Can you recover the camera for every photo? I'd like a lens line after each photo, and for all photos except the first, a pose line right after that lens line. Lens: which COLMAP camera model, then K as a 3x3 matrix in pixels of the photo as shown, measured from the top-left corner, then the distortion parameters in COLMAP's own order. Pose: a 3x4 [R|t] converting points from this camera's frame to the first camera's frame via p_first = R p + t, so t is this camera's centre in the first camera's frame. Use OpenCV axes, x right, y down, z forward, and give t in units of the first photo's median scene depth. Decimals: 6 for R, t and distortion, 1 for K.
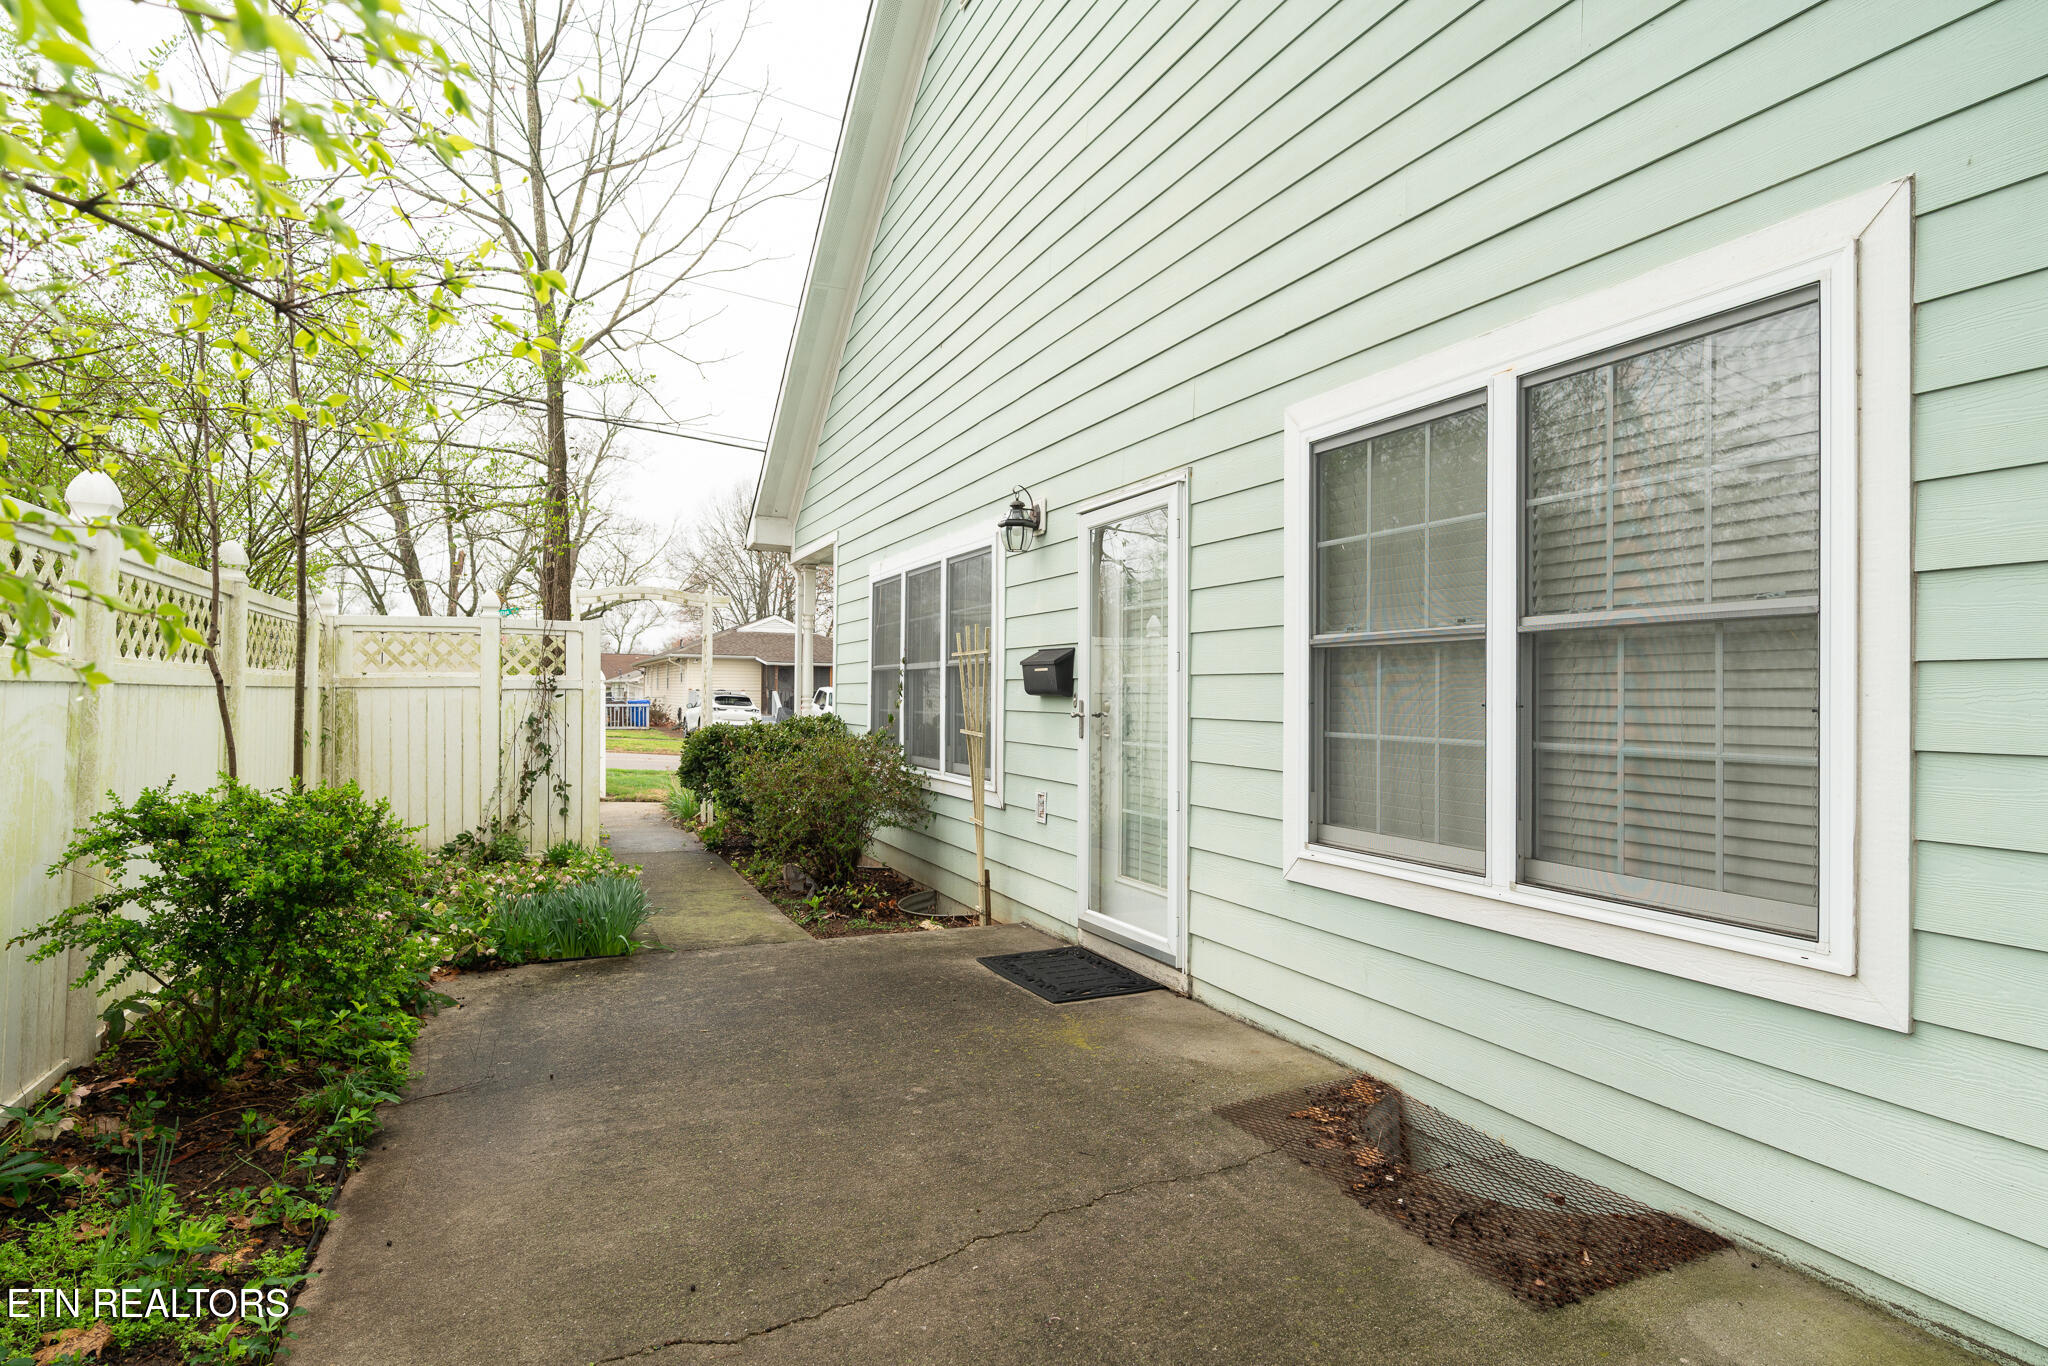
lens RADIAL K [[1115.3, 0, 1024.6], [0, 1115.3, 686.0], [0, 0, 1]] dist [-0.002519, -0.000305]
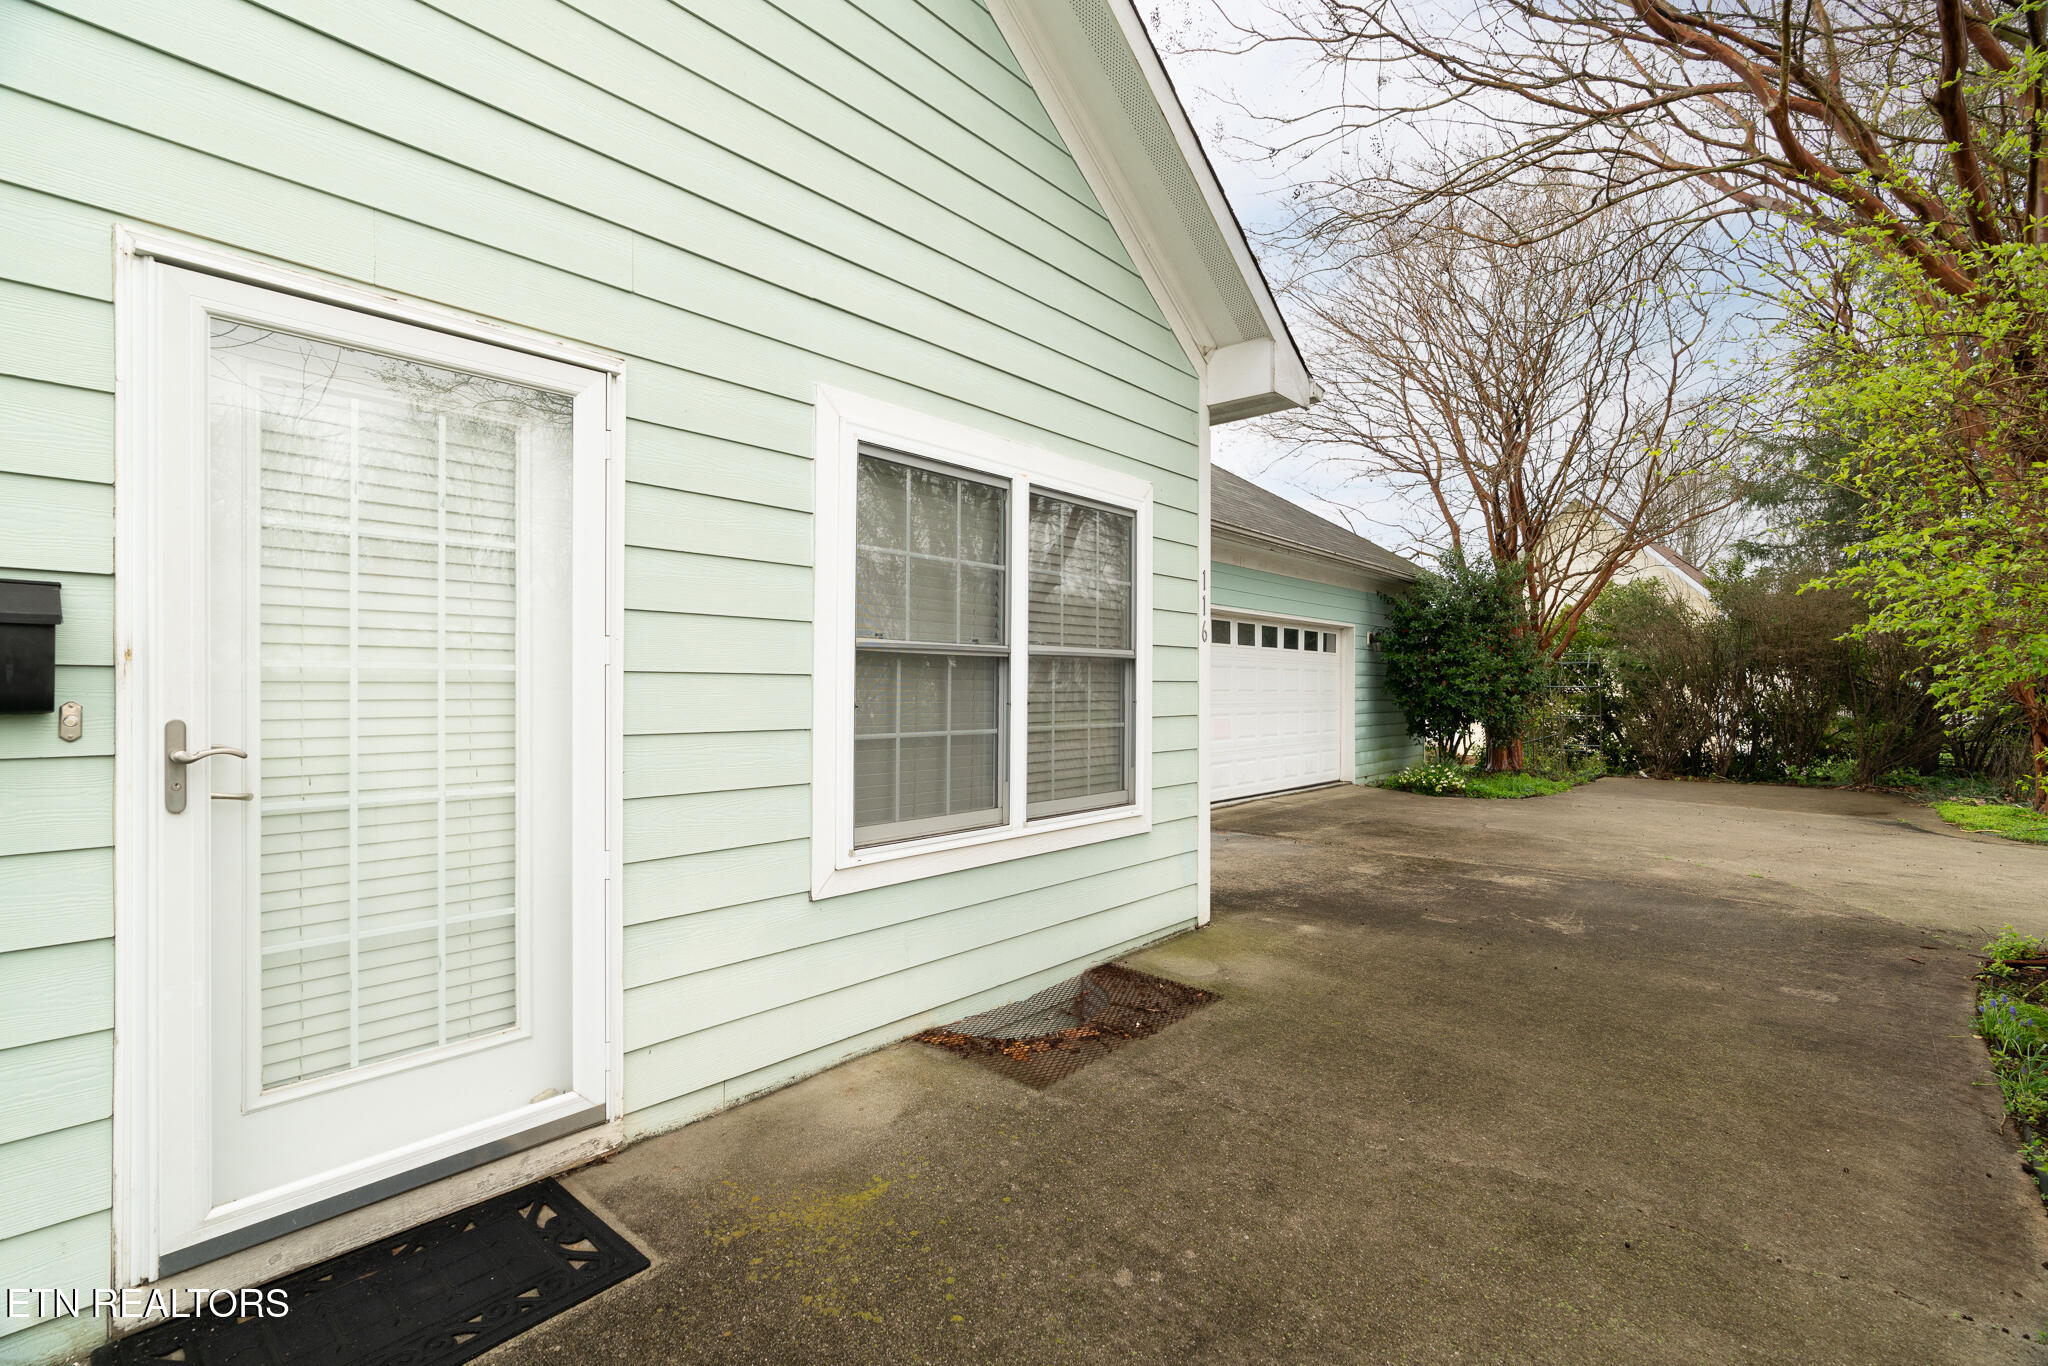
lens RADIAL K [[926.0, 0, 1025.0], [0, 926.0, 690.3], [0, 0, 1]] dist [-0.011210, 0.000065]
pose [[-0.420450, -0.010199, 0.907258, -0.595645], [-0.012179, 0.999910, 0.005596, -0.005867], [-0.907234, -0.008697, -0.420537, 1.324532]]
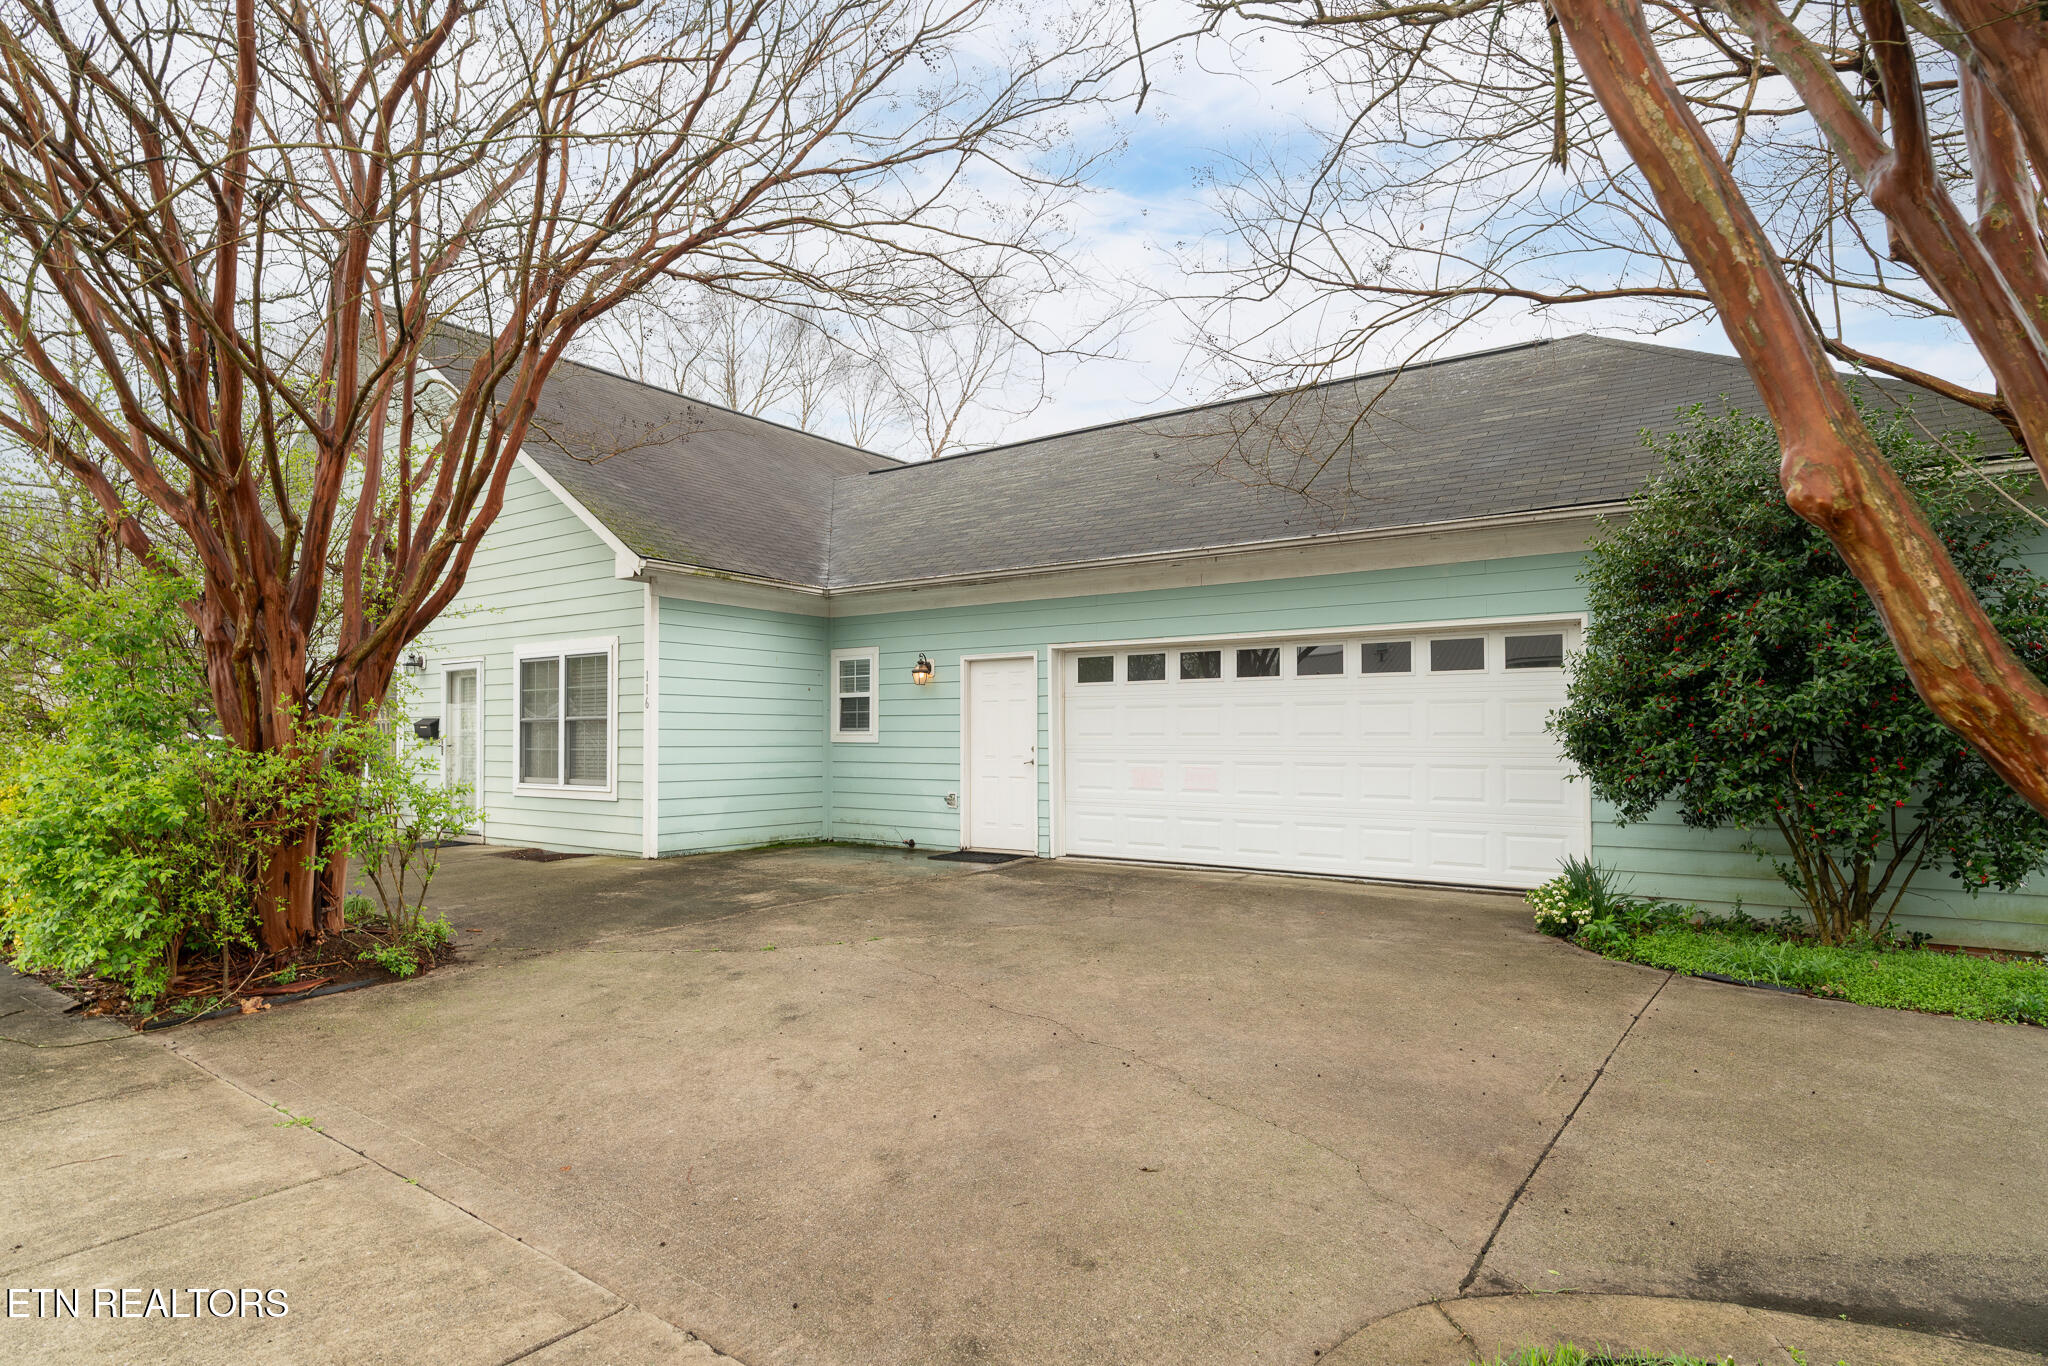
lens RADIAL K [[1115.3, 0, 1018.7], [0, 1115.3, 698.9], [0, 0, 1]] dist [-0.002519, -0.000305]
pose [[0.867935, 0.000366, 0.496678, -0.103871], [0.008137, 0.999855, -0.014956, -0.046348], [-0.496612, 0.017023, 0.867806, -2.761215]]
